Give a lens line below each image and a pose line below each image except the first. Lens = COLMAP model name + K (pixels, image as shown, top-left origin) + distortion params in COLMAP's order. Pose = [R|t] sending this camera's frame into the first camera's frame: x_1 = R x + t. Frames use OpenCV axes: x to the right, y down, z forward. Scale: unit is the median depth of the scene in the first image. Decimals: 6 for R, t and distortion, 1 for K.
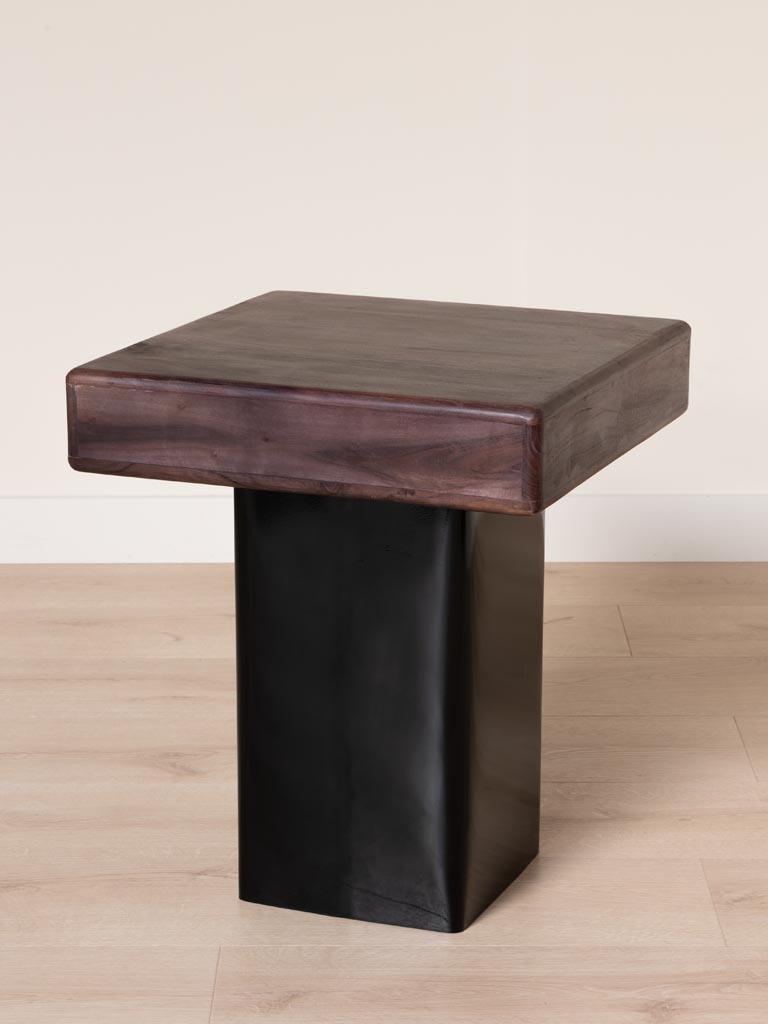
lens RADIAL K [[2784.7, 0, 384.0], [0, 2784.7, 512.0], [0, 0, 1]] dist [-0.018183, -0.234534]
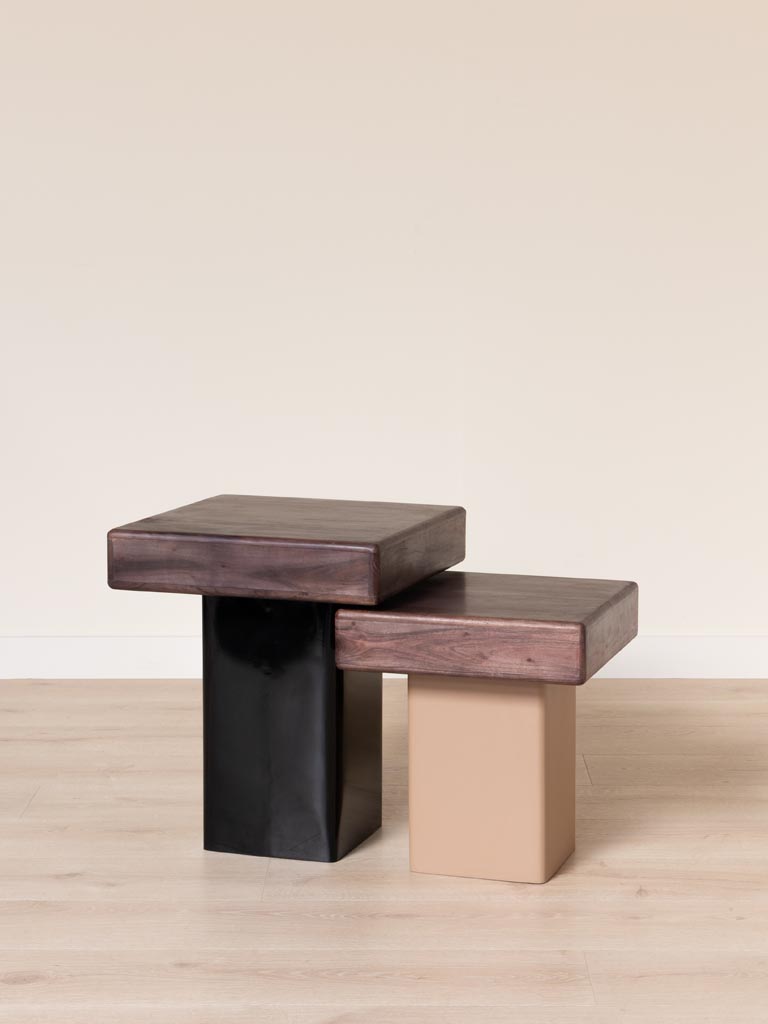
lens RADIAL K [[2230.7, 0, 384.0], [0, 2230.7, 512.0], [0, 0, 1]] dist [0.006217, 0.061846]
pose [[0.998507, -0.005715, 0.054331, -0.017203], [0.011832, 0.993532, -0.112938, 0.099879], [-0.053334, 0.113412, 0.992115, -0.407486]]
